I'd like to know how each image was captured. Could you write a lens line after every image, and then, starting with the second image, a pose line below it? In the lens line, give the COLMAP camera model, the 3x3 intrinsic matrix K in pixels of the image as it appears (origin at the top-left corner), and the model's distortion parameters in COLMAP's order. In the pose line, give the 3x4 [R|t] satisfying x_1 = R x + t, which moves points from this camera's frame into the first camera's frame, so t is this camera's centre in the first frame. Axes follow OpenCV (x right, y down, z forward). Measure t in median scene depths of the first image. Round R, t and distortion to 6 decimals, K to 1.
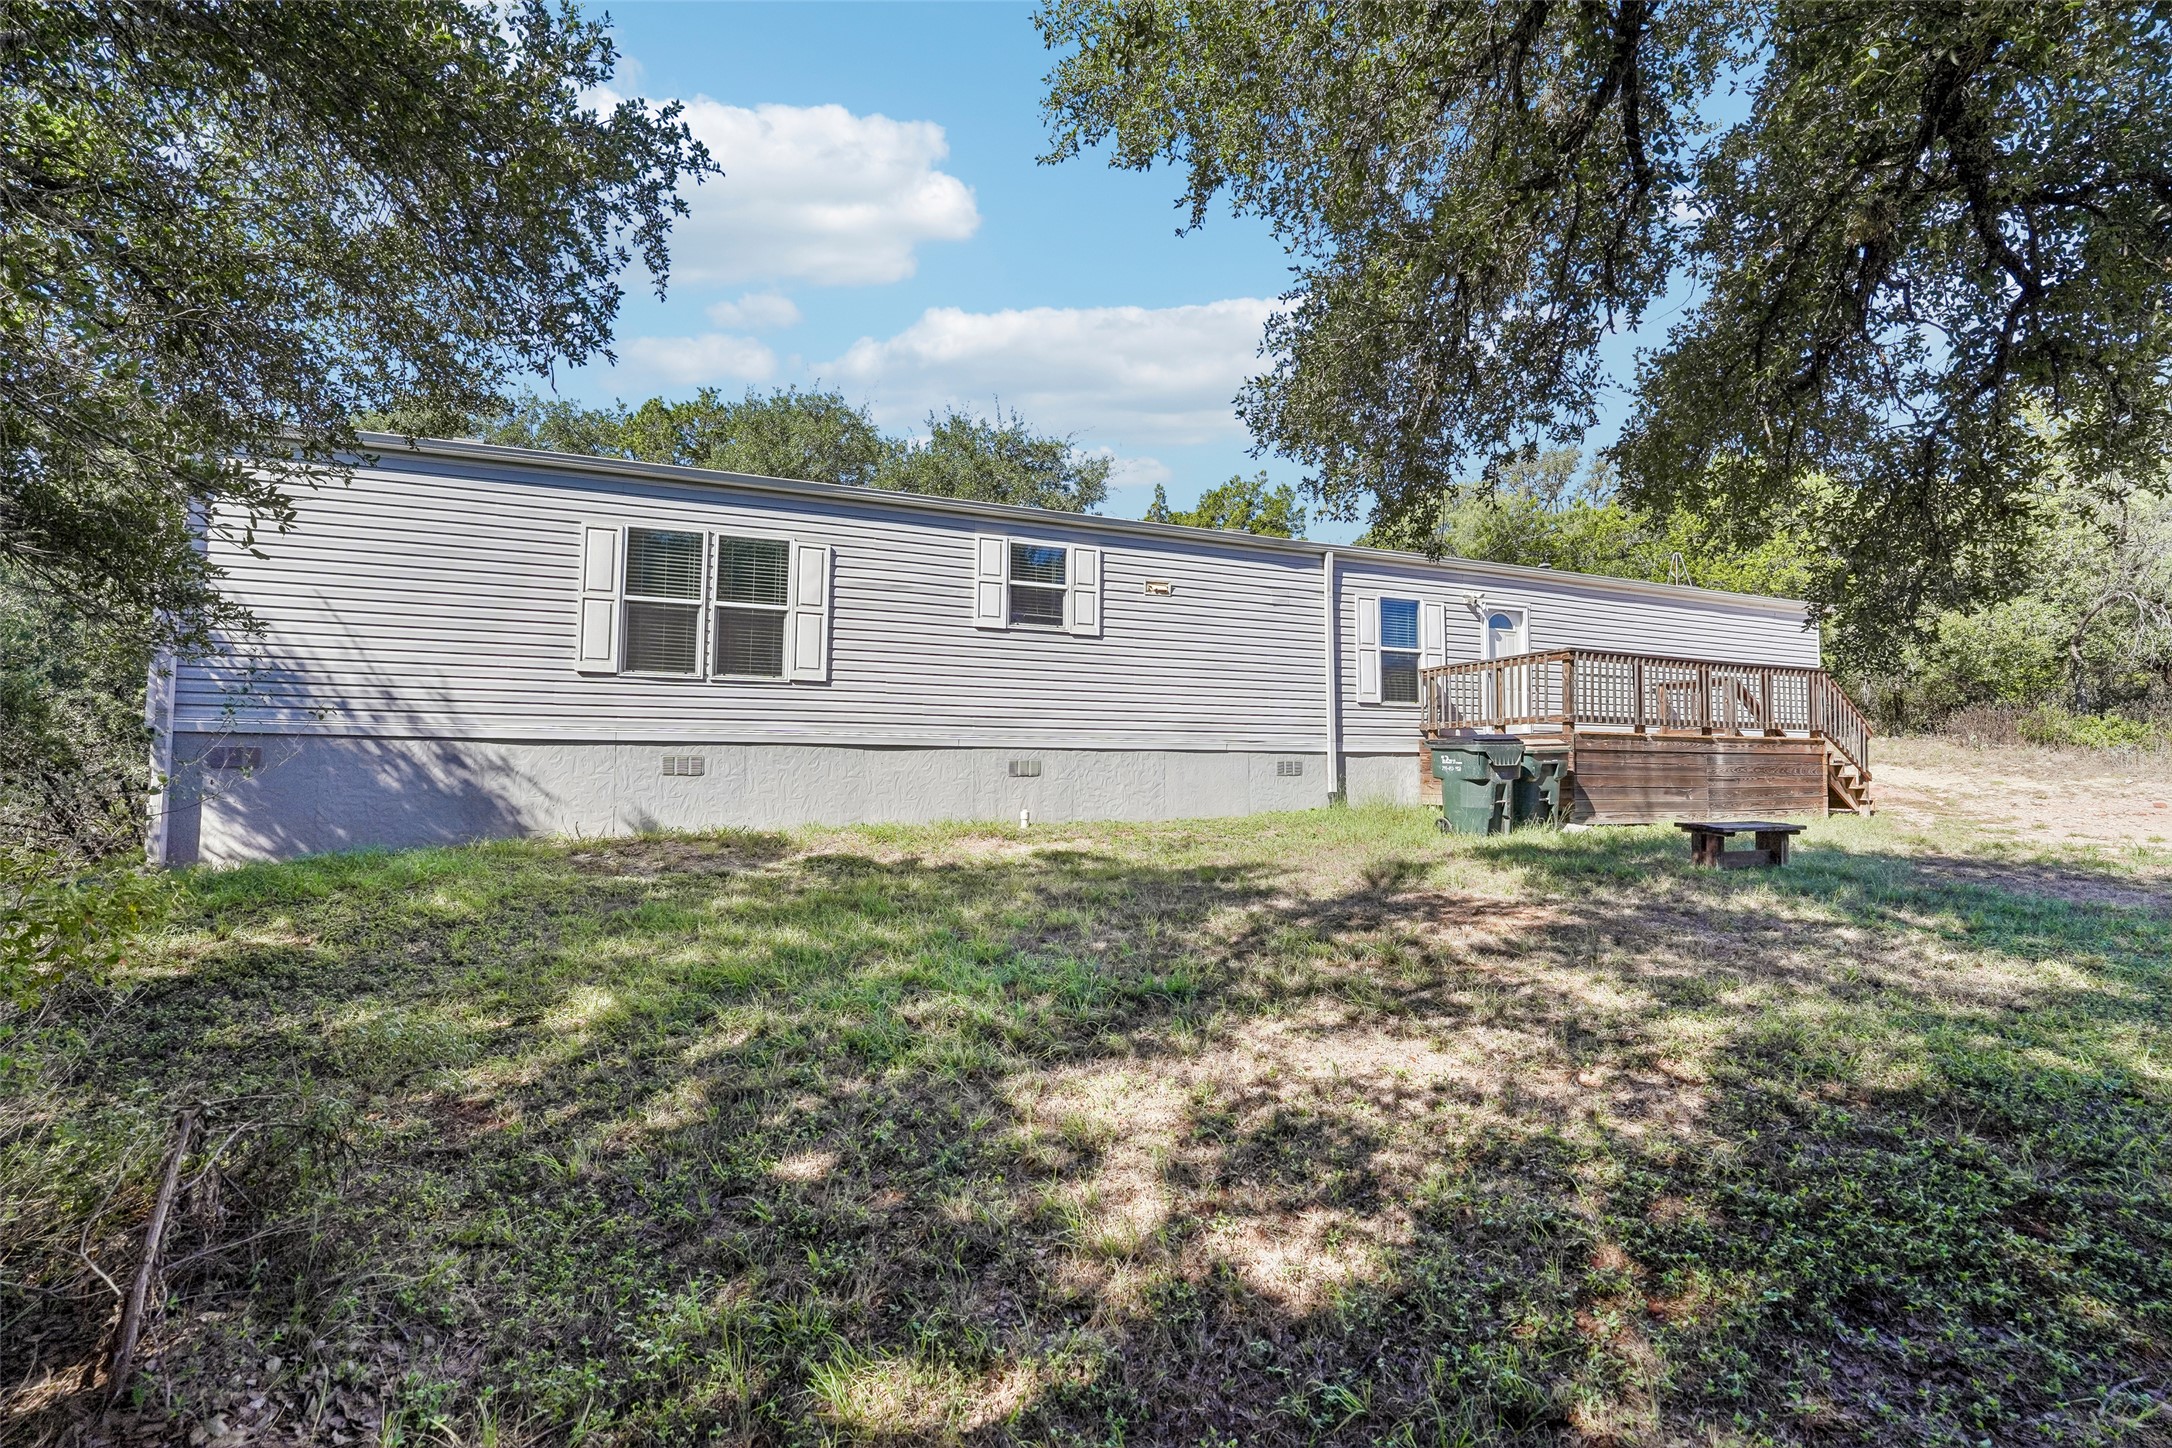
lens RADIAL K [[882.1, 0, 1086.3], [0, 882.1, 710.3], [0, 0, 1]] dist [-0.026090, 0.001505]
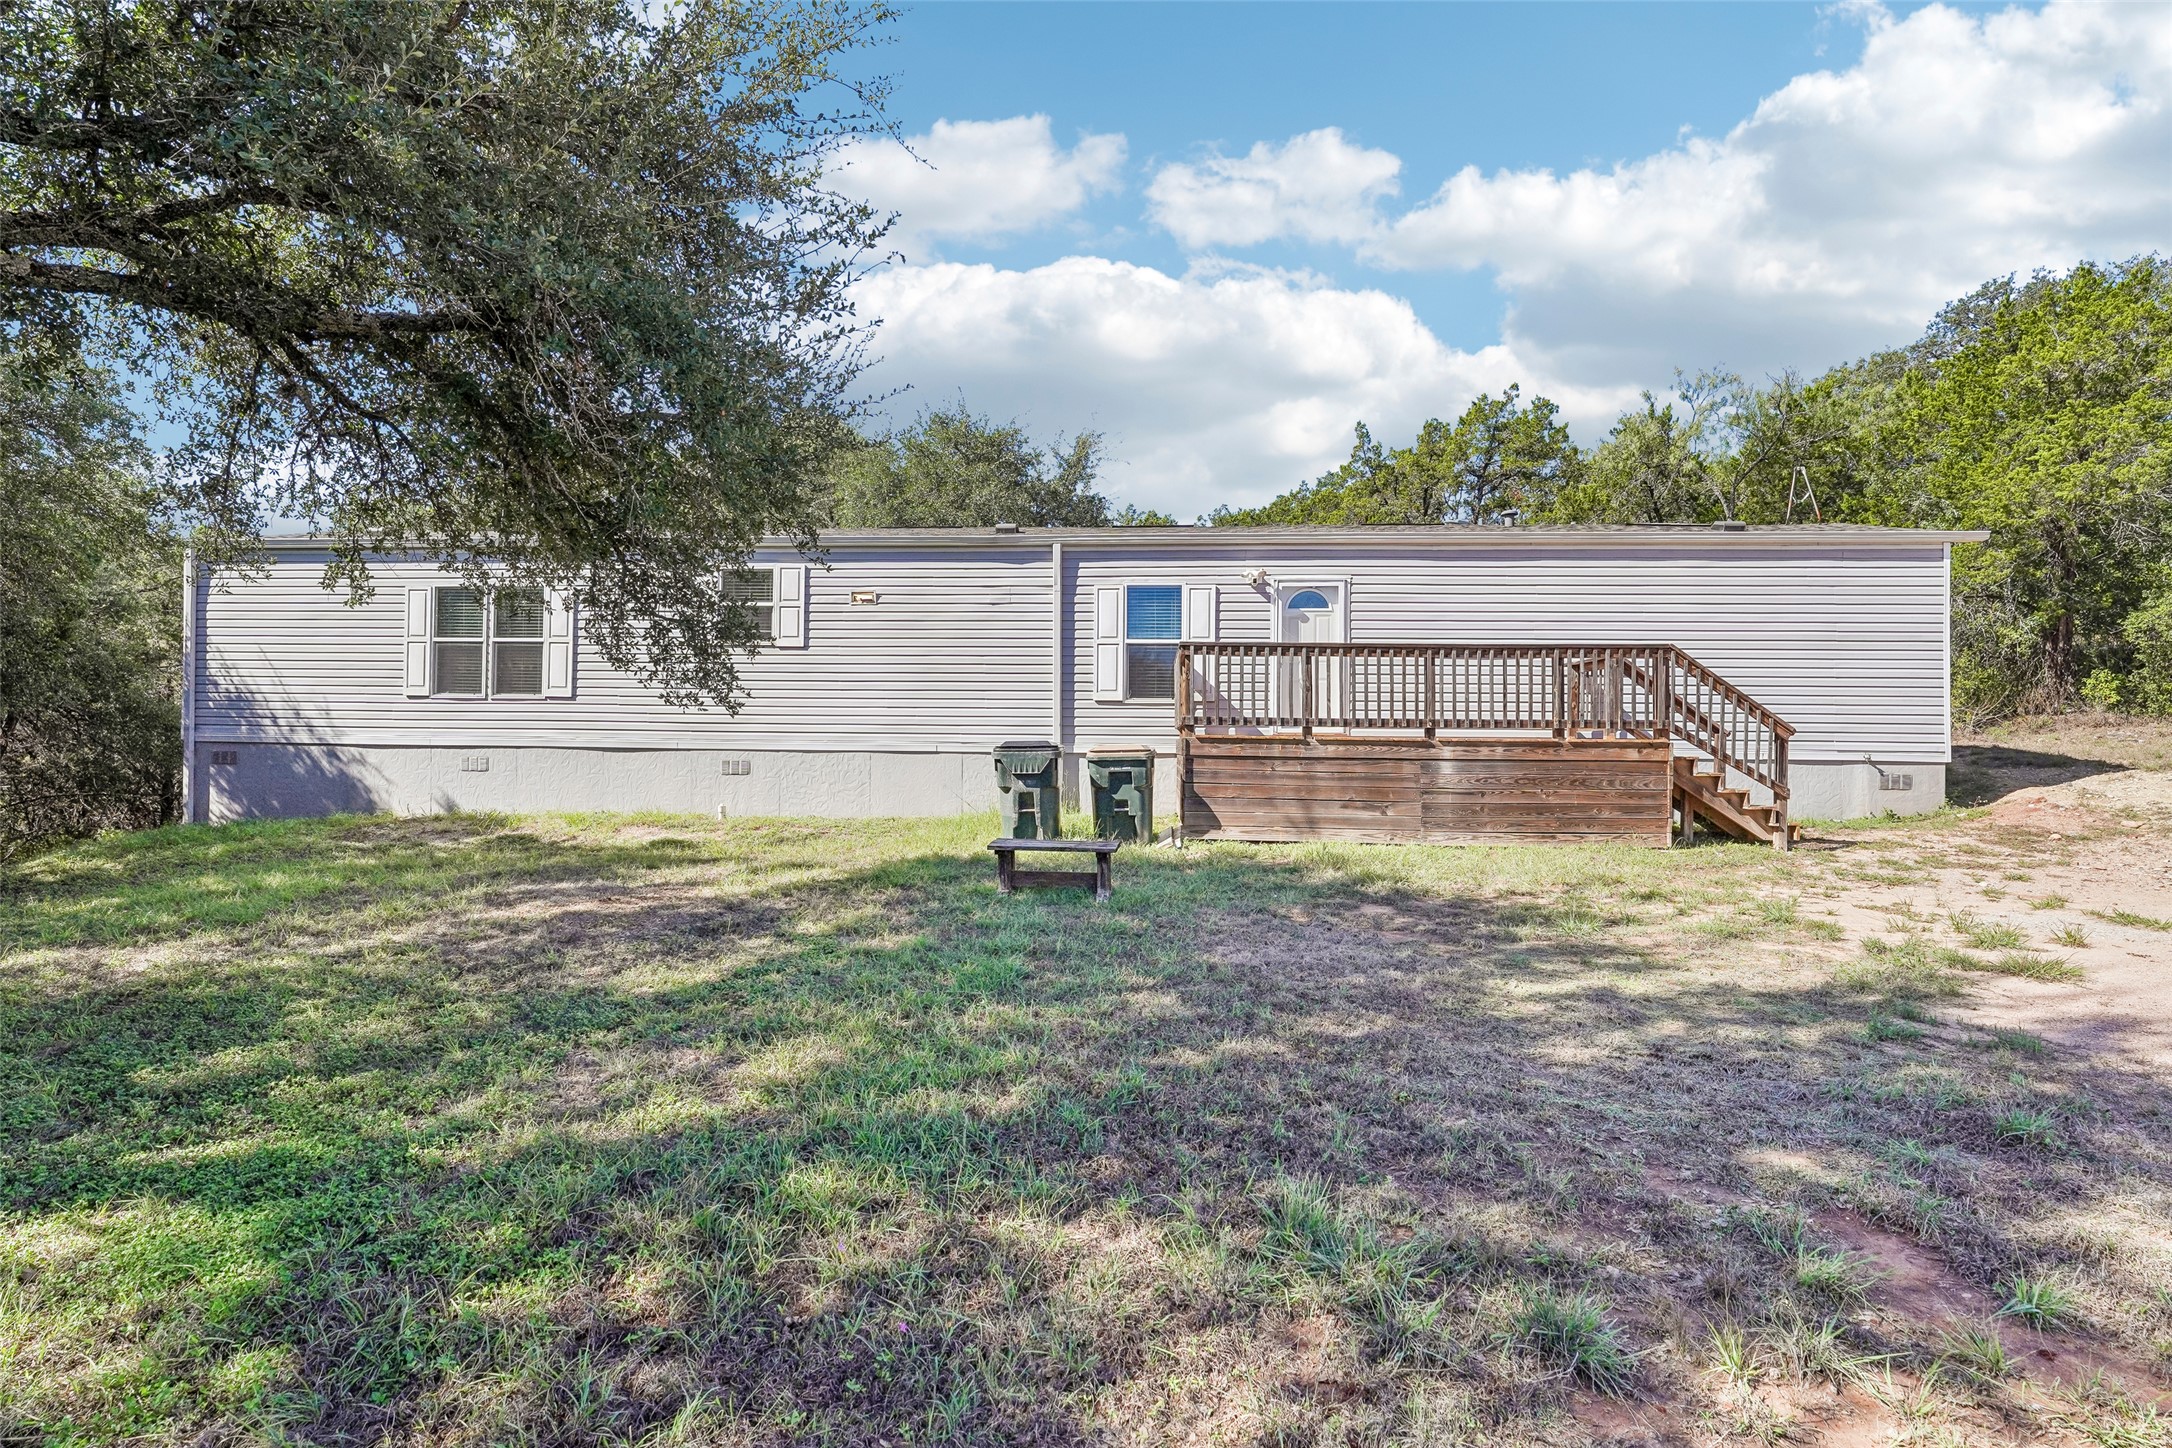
lens RADIAL K [[1019.4, 0, 1085.6], [0, 1019.4, 741.8], [0, 0, 1]] dist [-0.004814, -0.000416]
pose [[0.893501, 0.003094, -0.449050, 1.011987], [0.020863, 0.998611, 0.048391, -0.023315], [0.448575, -0.052606, 0.892195, 0.028107]]
